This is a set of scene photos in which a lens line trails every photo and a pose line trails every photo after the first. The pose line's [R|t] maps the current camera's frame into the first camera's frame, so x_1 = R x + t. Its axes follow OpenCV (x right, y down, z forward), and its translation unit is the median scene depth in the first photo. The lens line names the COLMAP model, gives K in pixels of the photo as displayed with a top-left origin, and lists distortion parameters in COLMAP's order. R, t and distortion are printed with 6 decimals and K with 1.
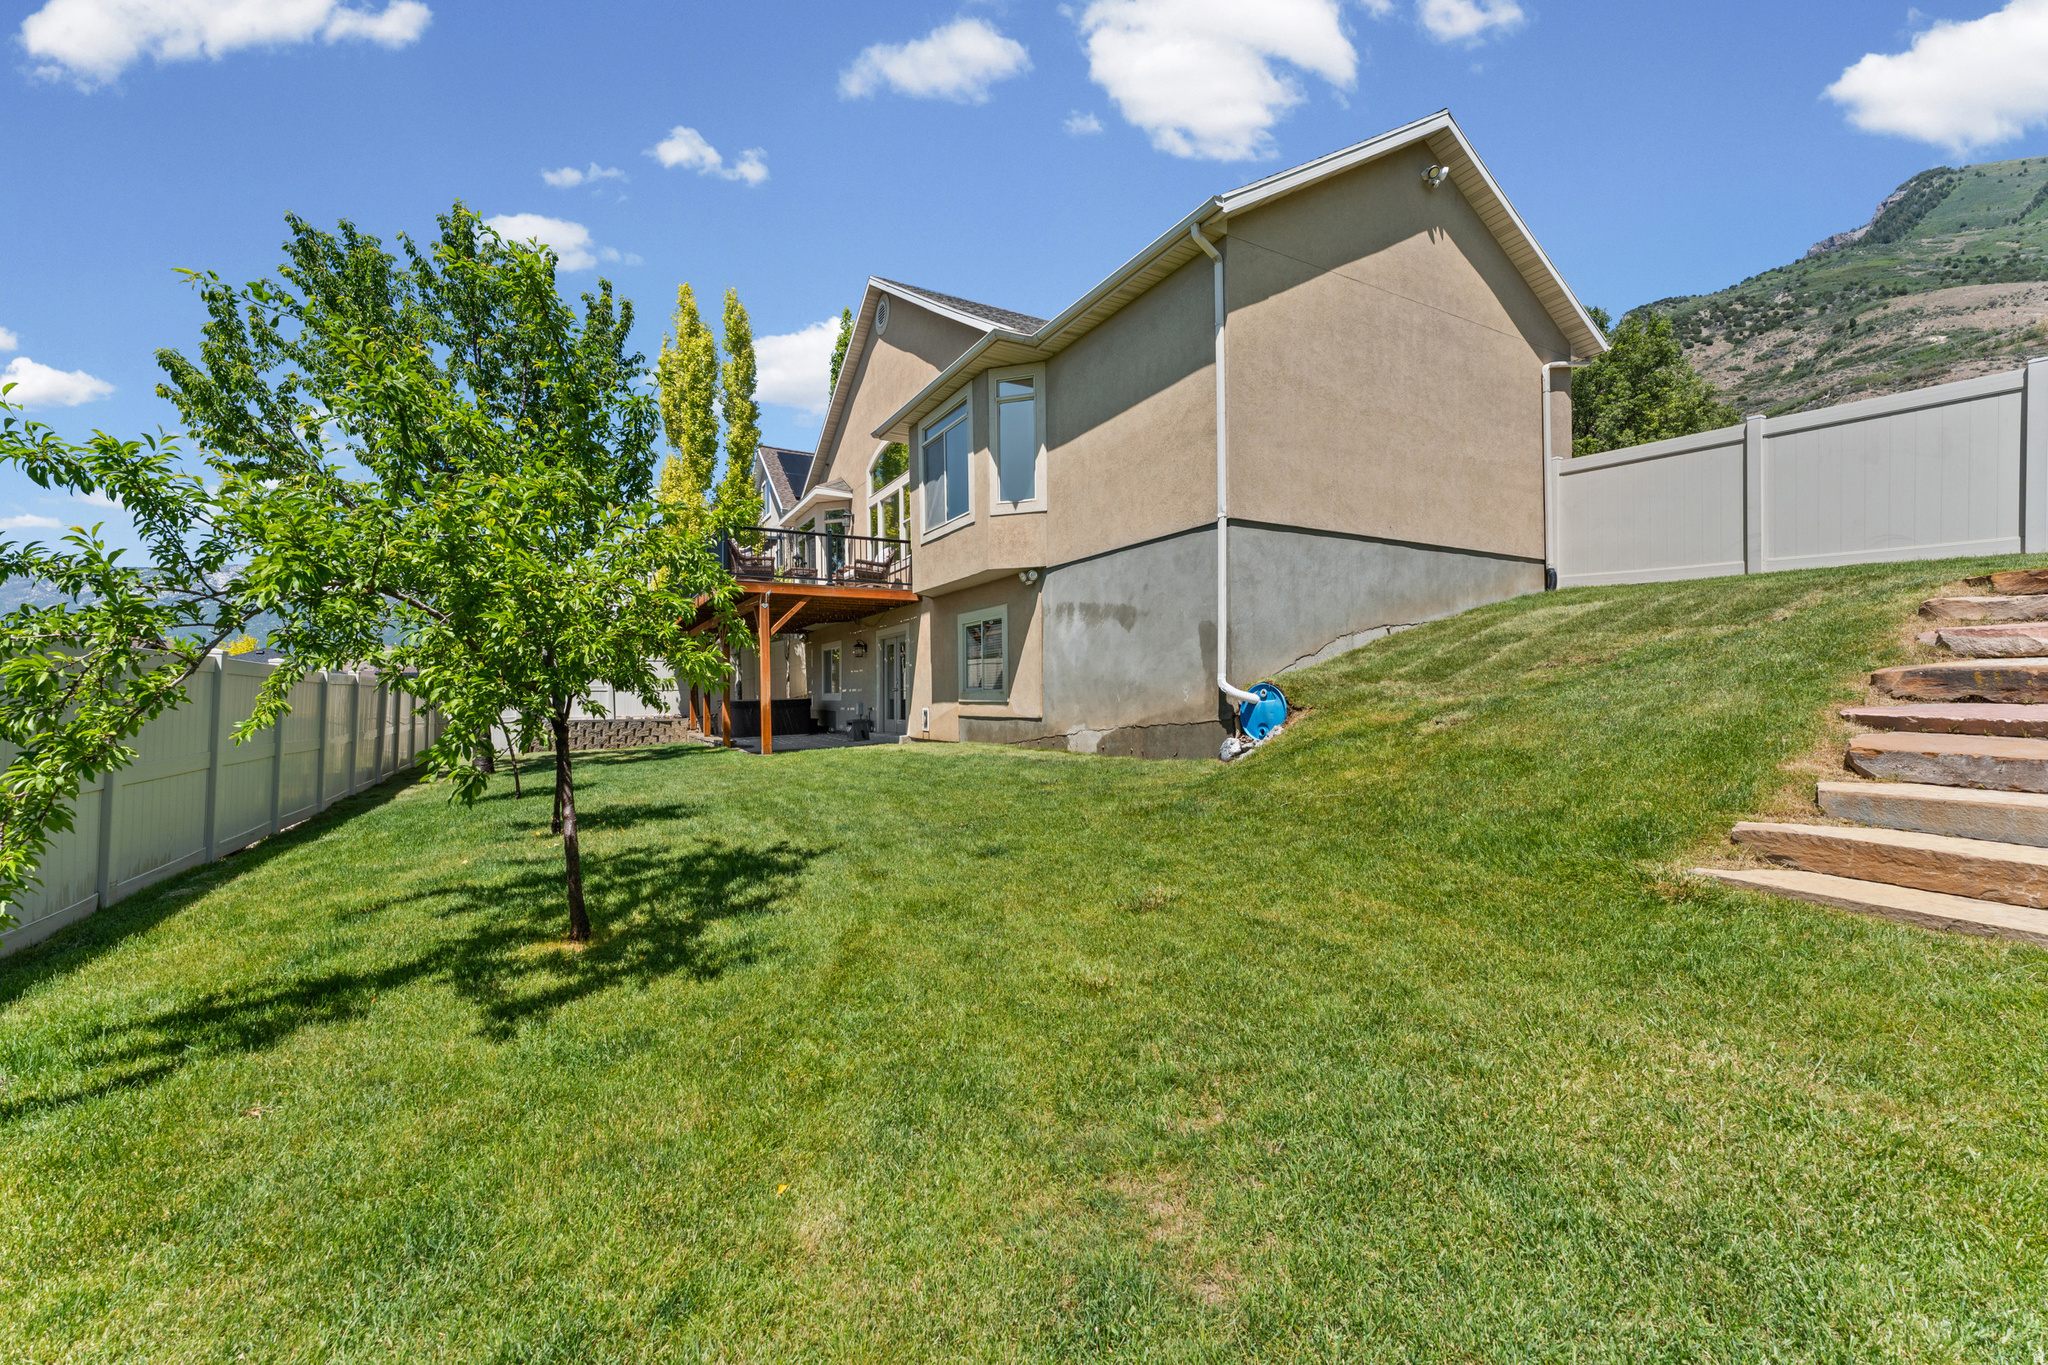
lens RADIAL K [[810.9, 0, 981.4], [0, 810.9, 683.8], [0, 0, 1]] dist [-0.010055, 0.000449]
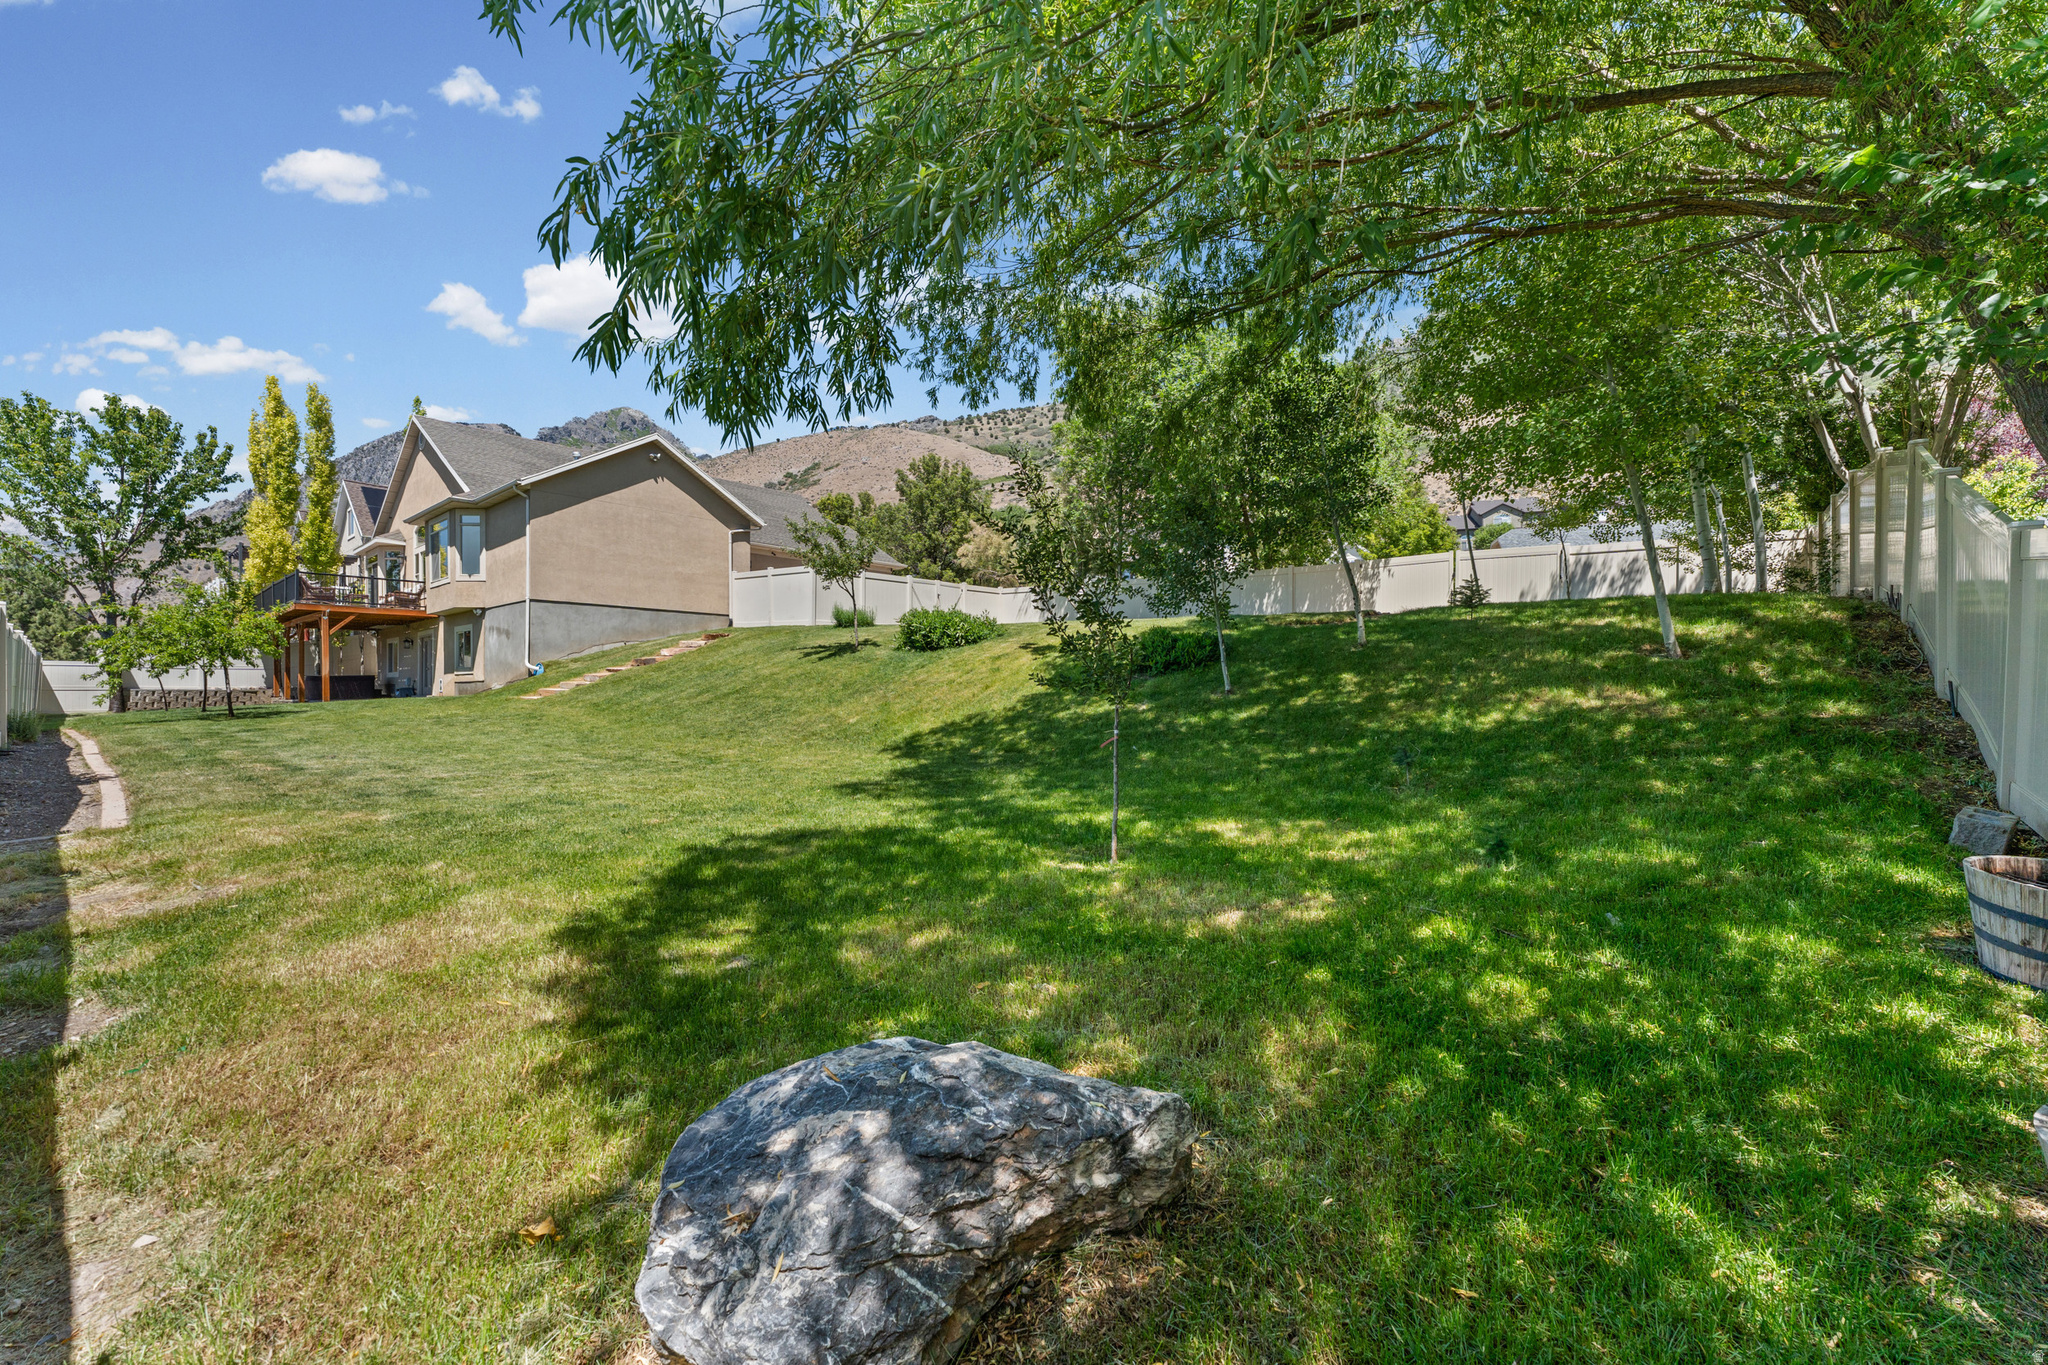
lens RADIAL K [[810.9, 0, 1020.9], [0, 810.9, 686.5], [0, 0, 1]] dist [-0.010055, 0.000449]
pose [[0.924478, 0.006874, 0.381172, 0.562461], [-0.010234, 0.999925, 0.006789, 0.029499], [-0.381097, -0.010177, 0.924479, -1.439310]]
